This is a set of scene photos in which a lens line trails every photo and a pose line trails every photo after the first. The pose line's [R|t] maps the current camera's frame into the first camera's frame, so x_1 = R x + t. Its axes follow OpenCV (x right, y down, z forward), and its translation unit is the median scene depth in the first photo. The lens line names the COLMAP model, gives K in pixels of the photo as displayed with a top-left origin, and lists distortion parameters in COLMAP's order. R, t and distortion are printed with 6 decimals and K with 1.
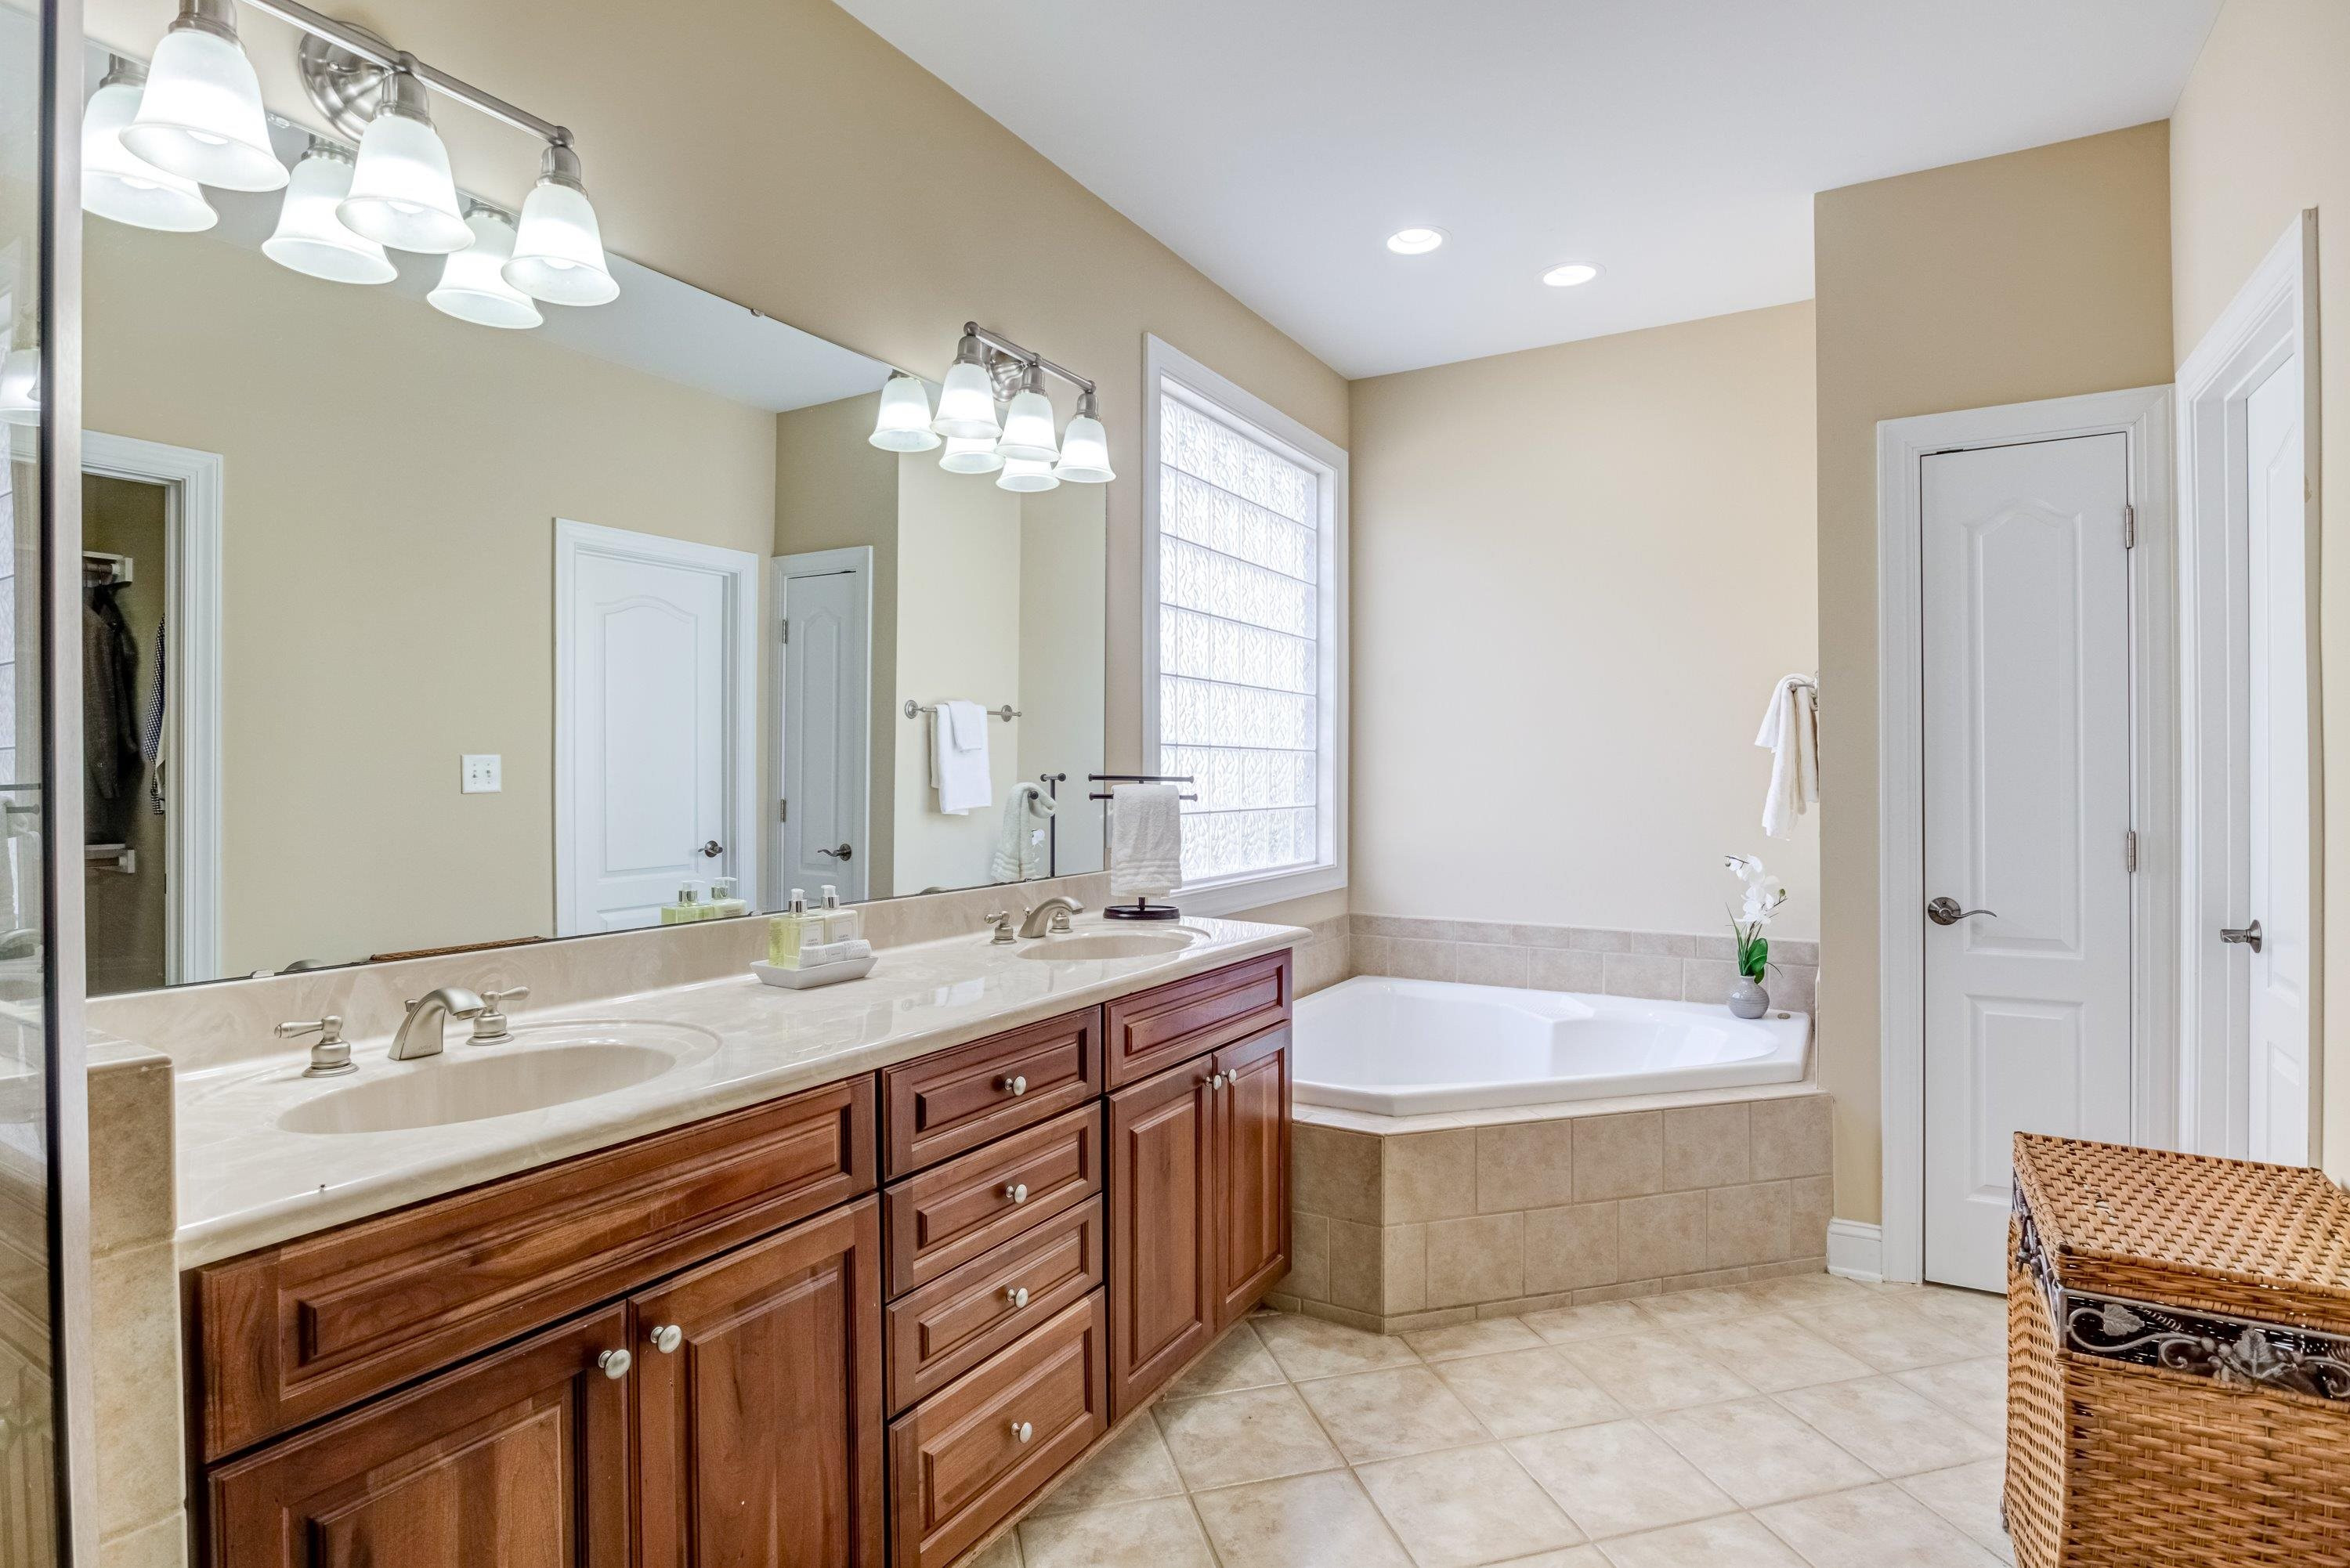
lens RADIAL K [[1204.9, 0, 1180.7], [0, 1204.9, 770.0], [0, 0, 1]] dist [-0.001632, 0.000245]
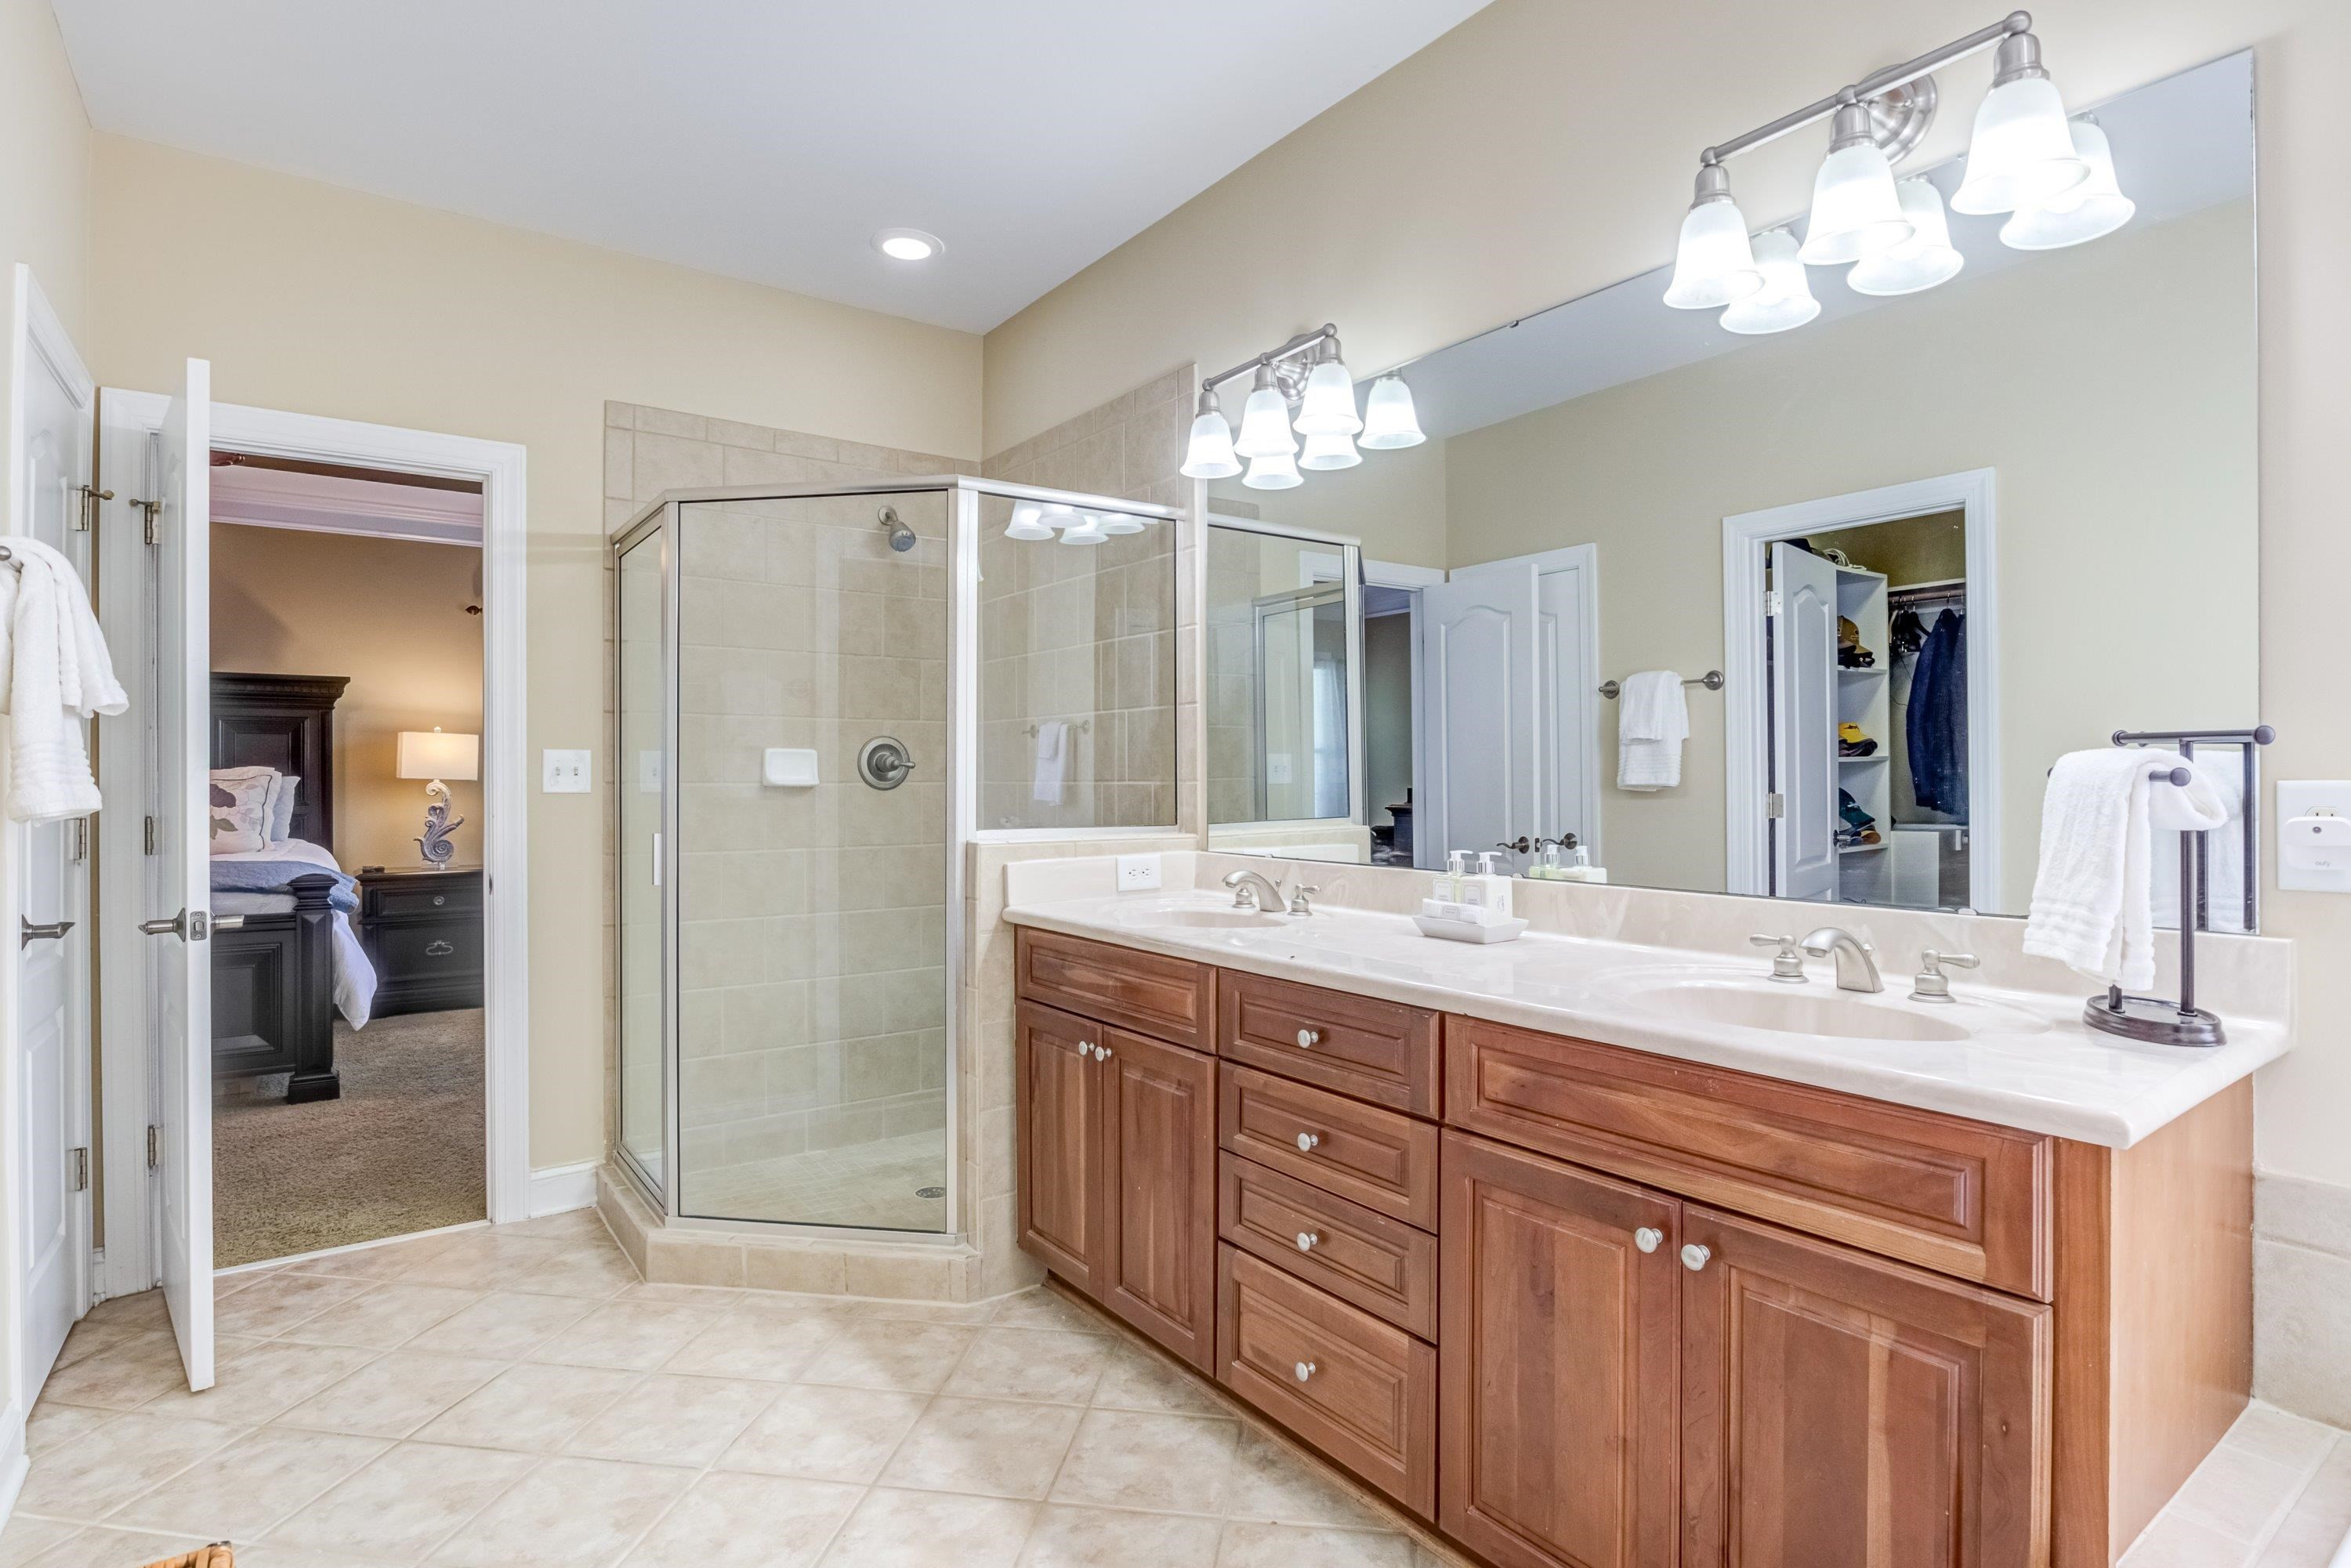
lens RADIAL K [[1161.7, 0, 1129.6], [0, 1161.7, 779.8], [0, 0, 1]] dist [-0.015651, 0.000427]
pose [[-0.410657, 0.001270, -0.911789, 0.918264], [-0.002858, 0.999992, 0.002680, 0.038098], [0.911785, 0.003707, -0.410650, 1.384812]]
